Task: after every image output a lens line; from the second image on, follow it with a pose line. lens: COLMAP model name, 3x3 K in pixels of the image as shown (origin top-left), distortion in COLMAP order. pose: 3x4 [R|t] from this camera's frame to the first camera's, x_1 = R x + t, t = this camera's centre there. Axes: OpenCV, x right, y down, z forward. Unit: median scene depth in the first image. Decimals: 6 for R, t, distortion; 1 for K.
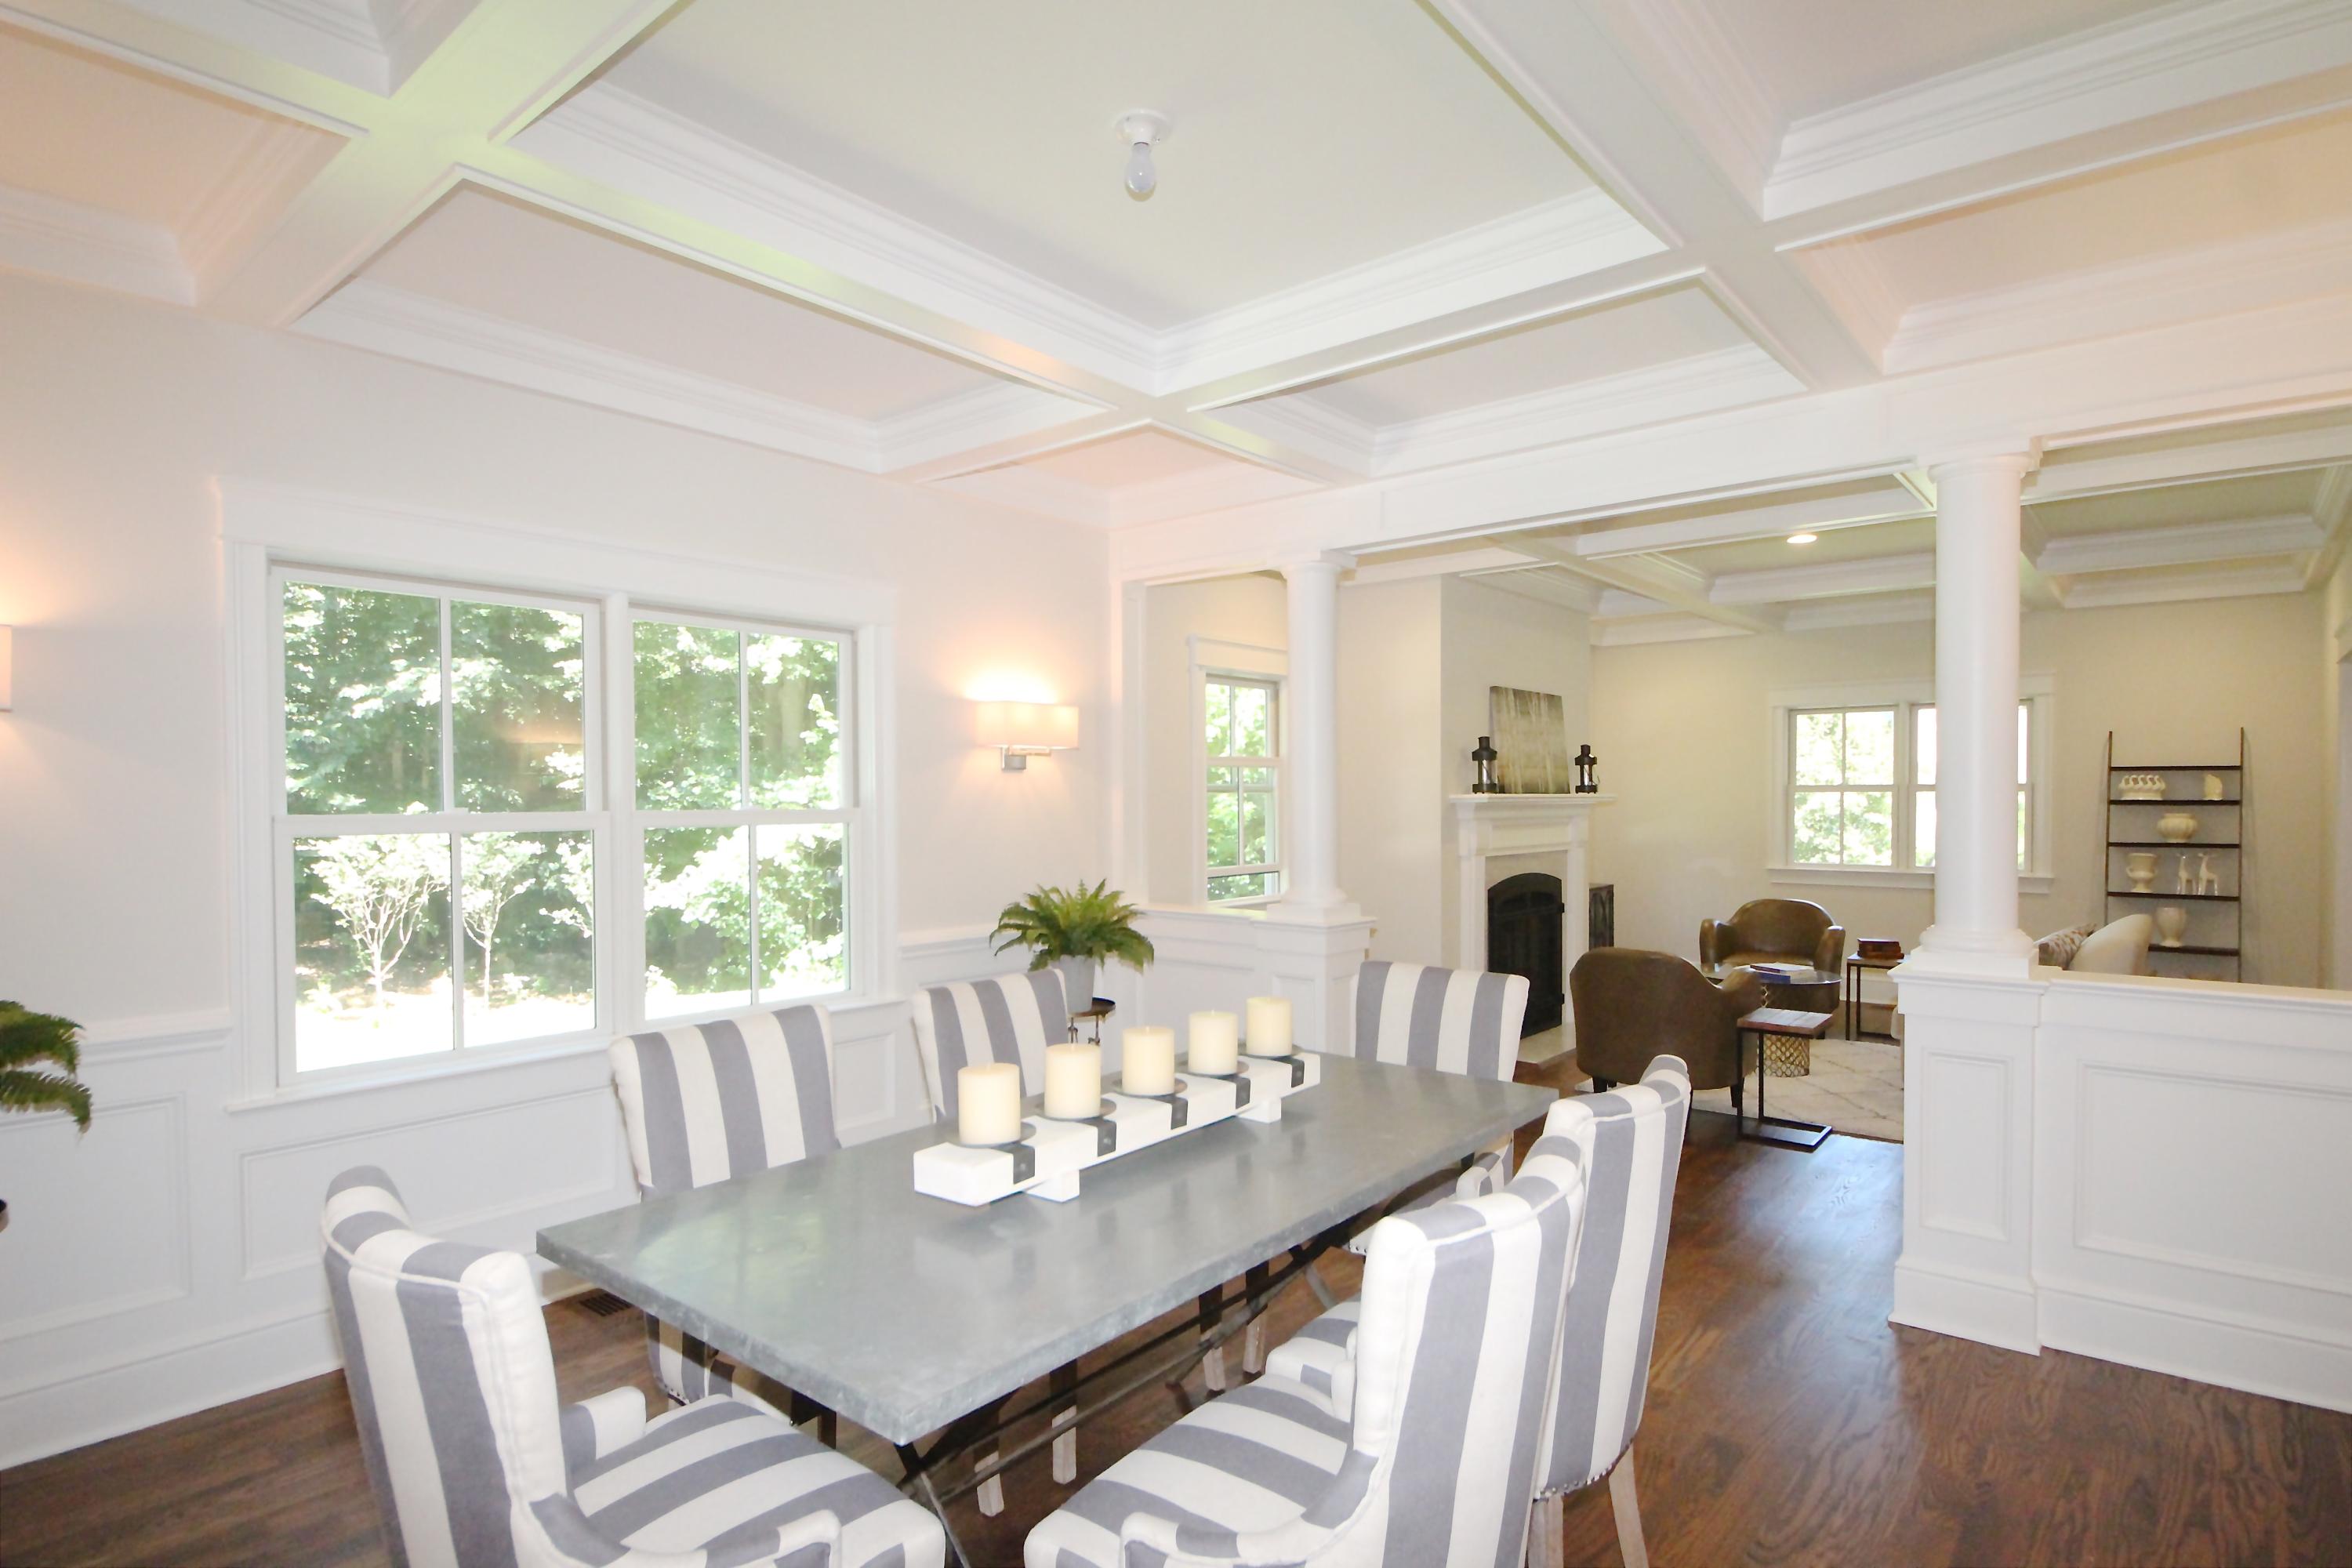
lens RADIAL K [[1228.2, 0, 1144.3], [0, 1228.2, 797.8], [0, 0, 1]] dist [0.022490, -0.036296]
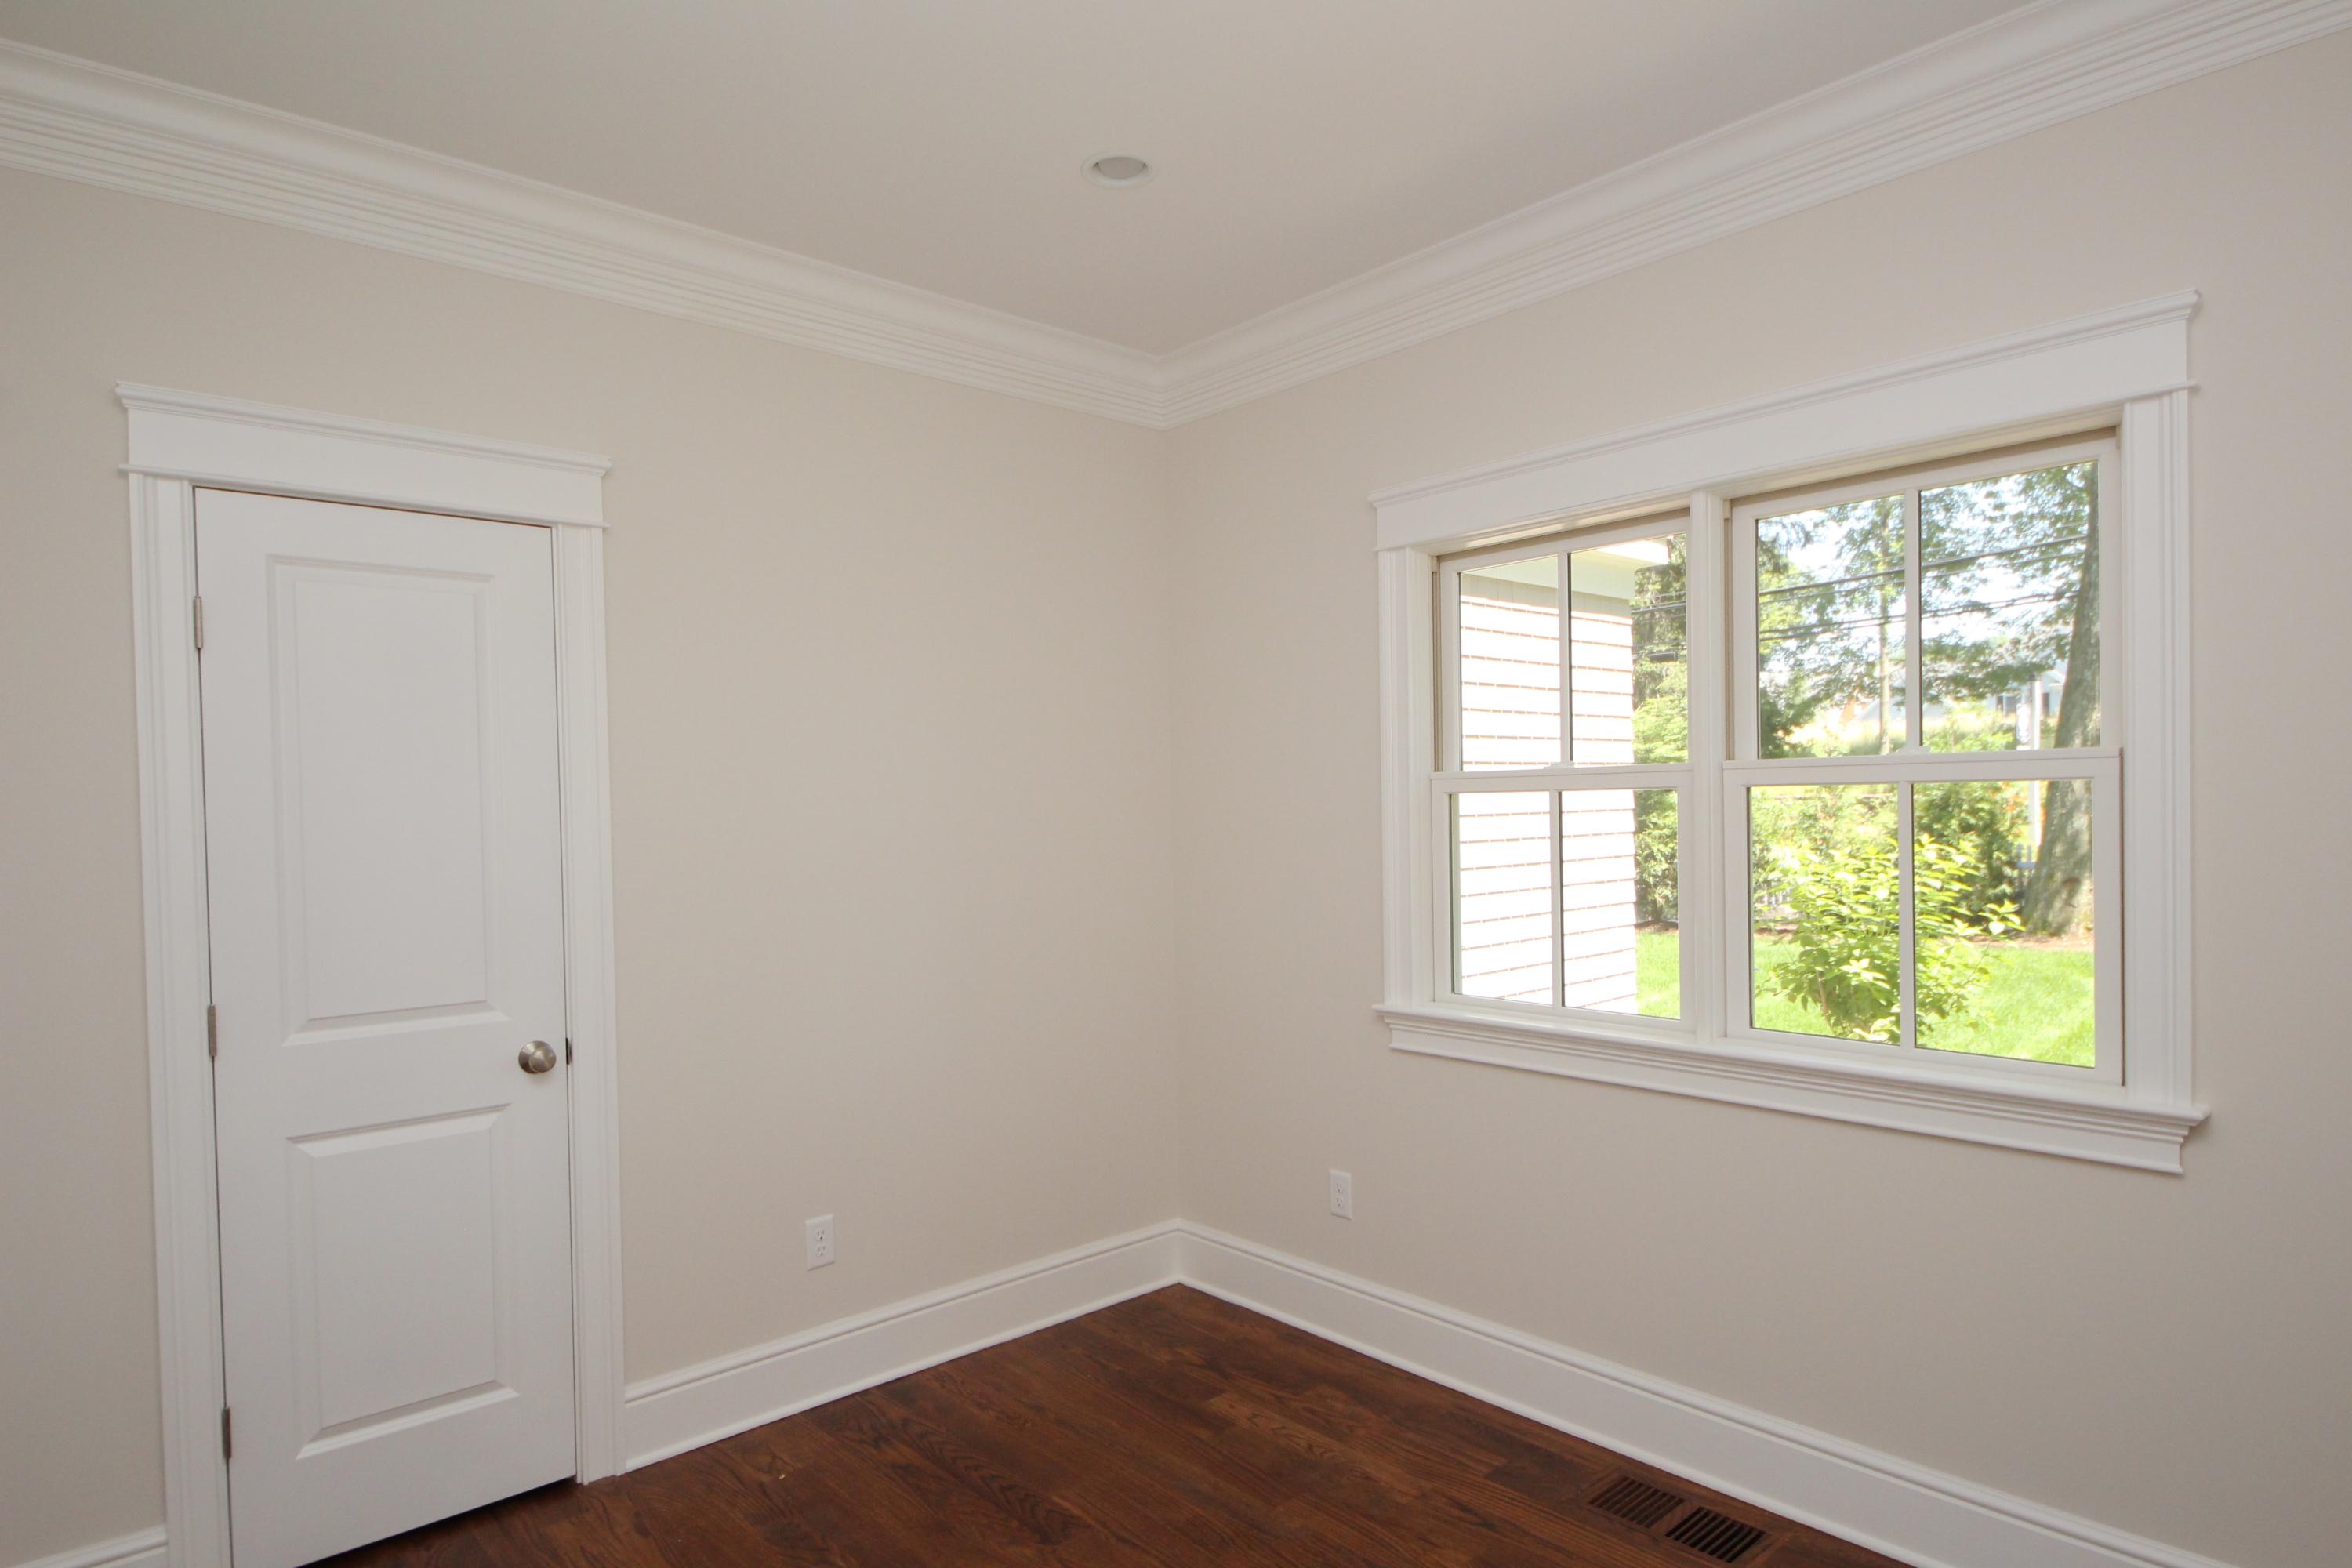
lens RADIAL K [[1287.1, 0, 1215.1], [0, 1287.1, 800.7], [0, 0, 1]] dist [0.003215, -0.001024]
pose [[0.991788, -0.012876, -0.127240, 0.598392], [0.012906, 0.999917, -0.000587, -0.003109], [0.127237, -0.001060, 0.991872, 0.742538]]
